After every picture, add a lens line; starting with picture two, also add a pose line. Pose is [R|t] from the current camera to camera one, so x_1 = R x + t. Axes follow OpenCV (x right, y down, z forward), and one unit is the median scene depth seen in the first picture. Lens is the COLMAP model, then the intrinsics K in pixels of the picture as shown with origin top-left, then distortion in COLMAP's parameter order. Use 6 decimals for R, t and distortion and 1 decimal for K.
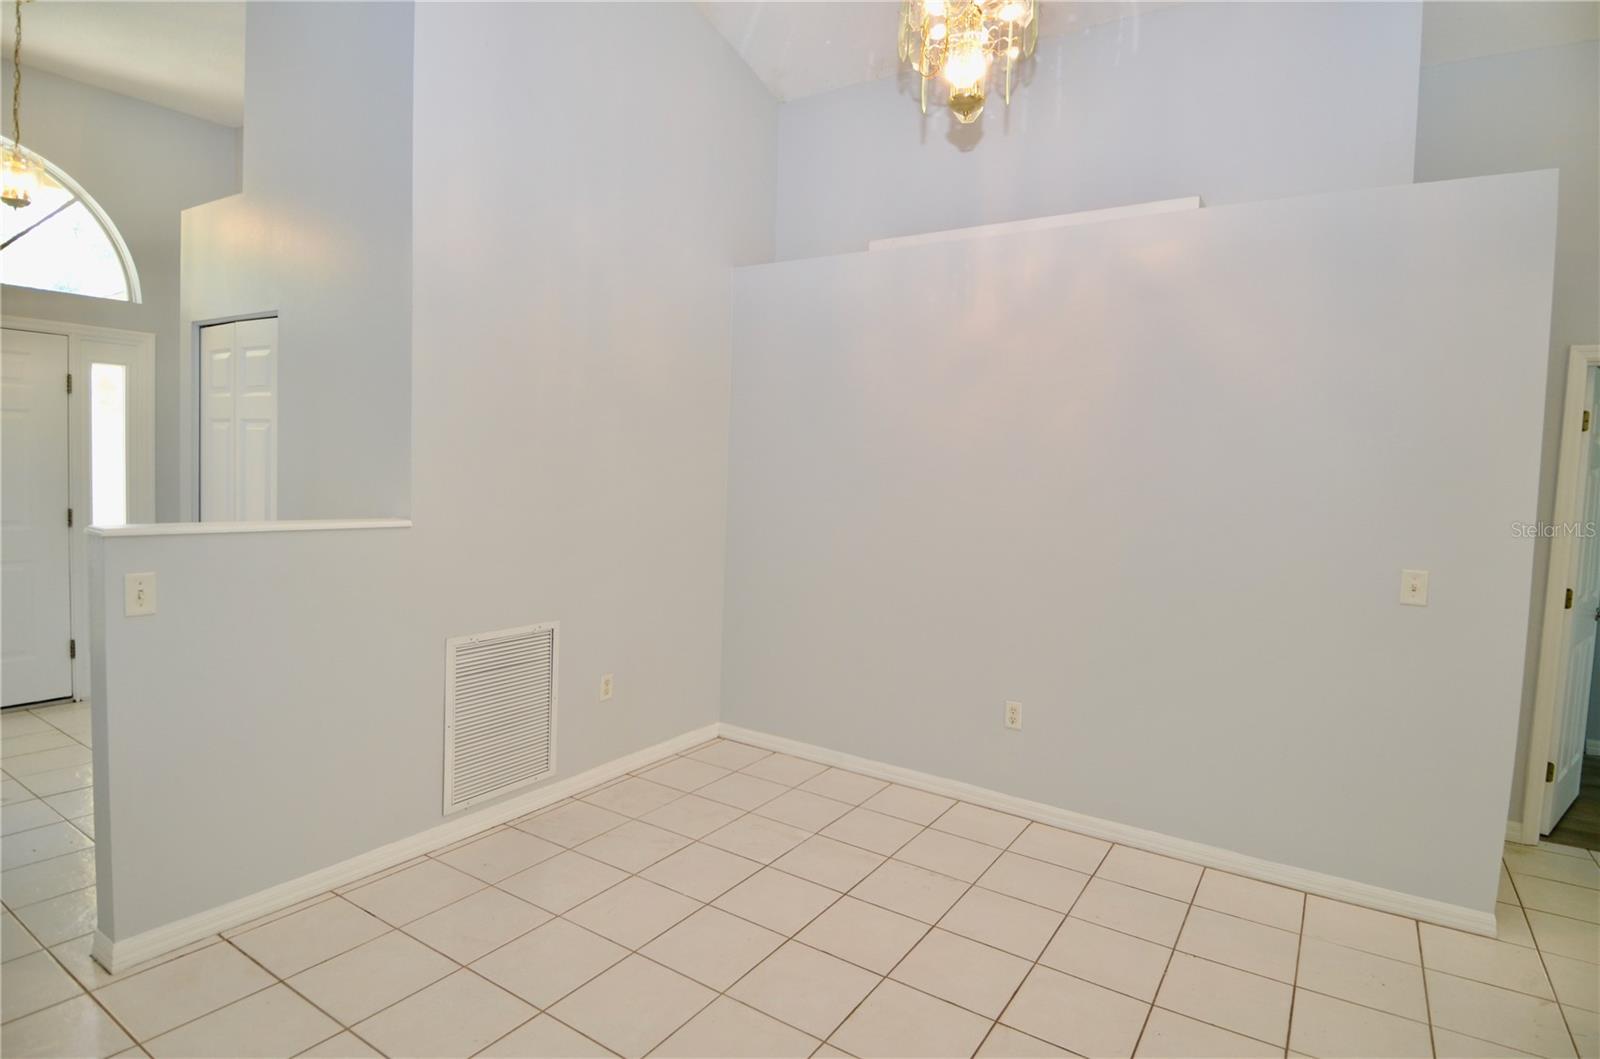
lens RADIAL K [[832.4, 0, 804.7], [0, 832.4, 526.5], [0, 0, 1]] dist [0.007222, -0.023239]
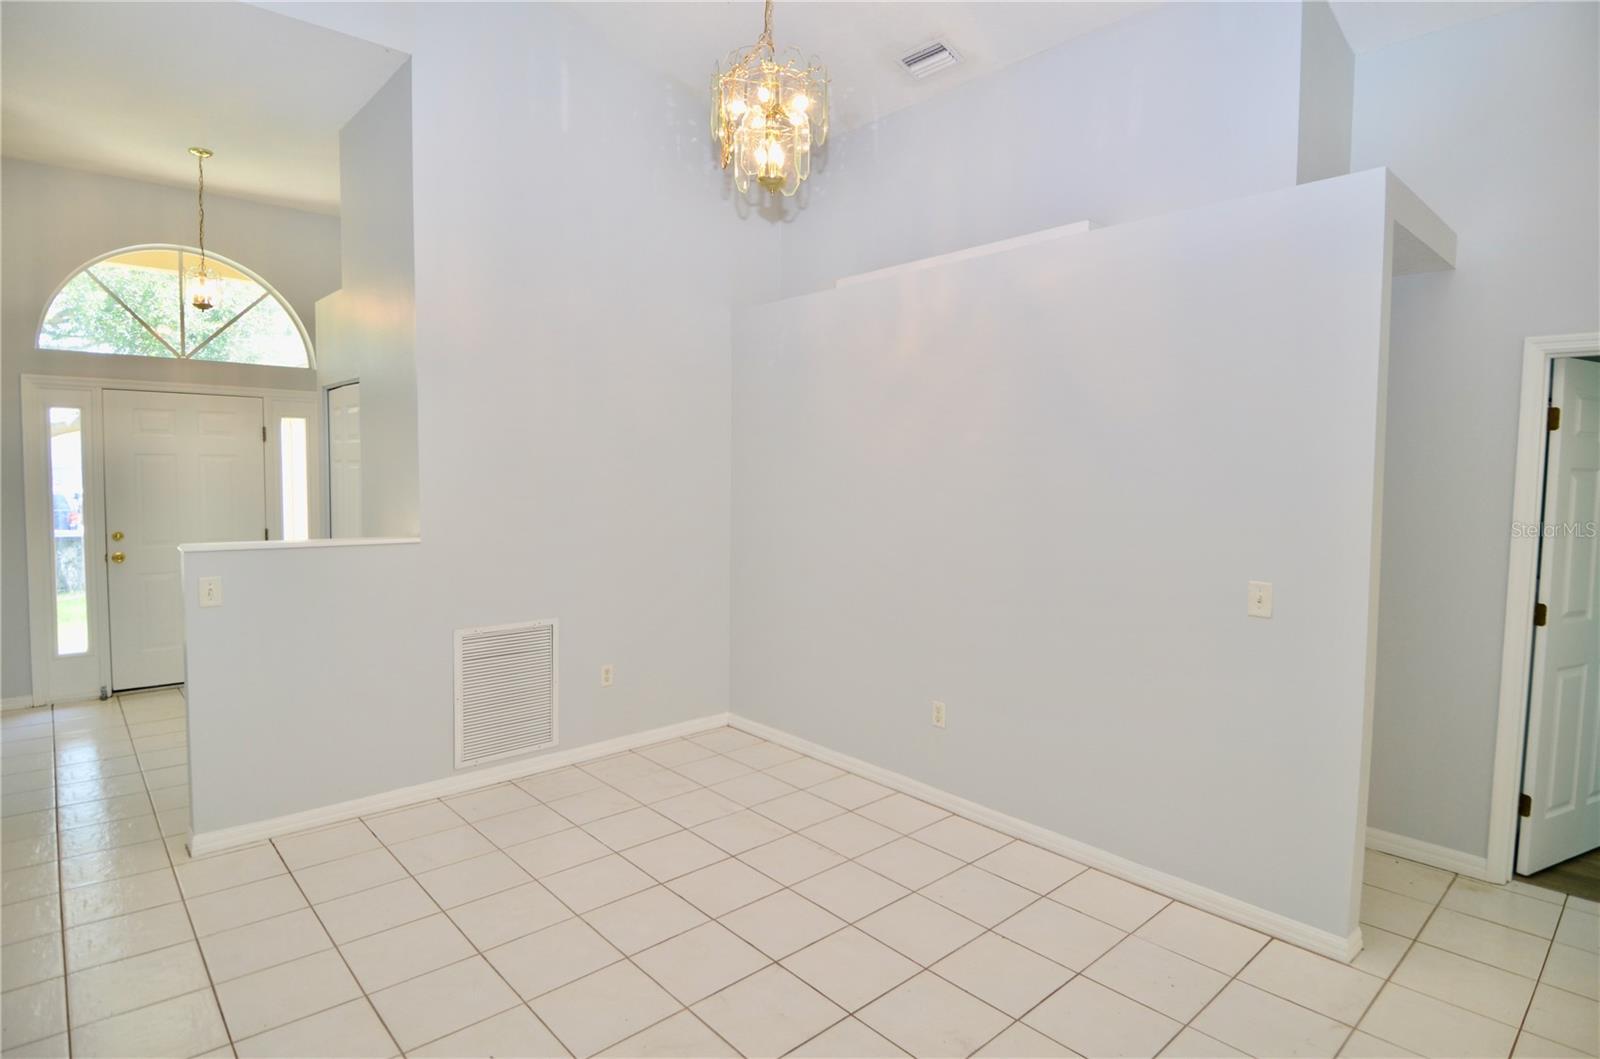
lens RADIAL K [[832.4, 0, 803.5], [0, 832.4, 523.2], [0, 0, 1]] dist [0.007222, -0.023239]
pose [[0.966637, -0.010876, -0.255920, 0.366939], [0.007741, 0.999882, -0.013253, -0.006933], [0.256034, 0.010830, 0.966607, -0.086312]]
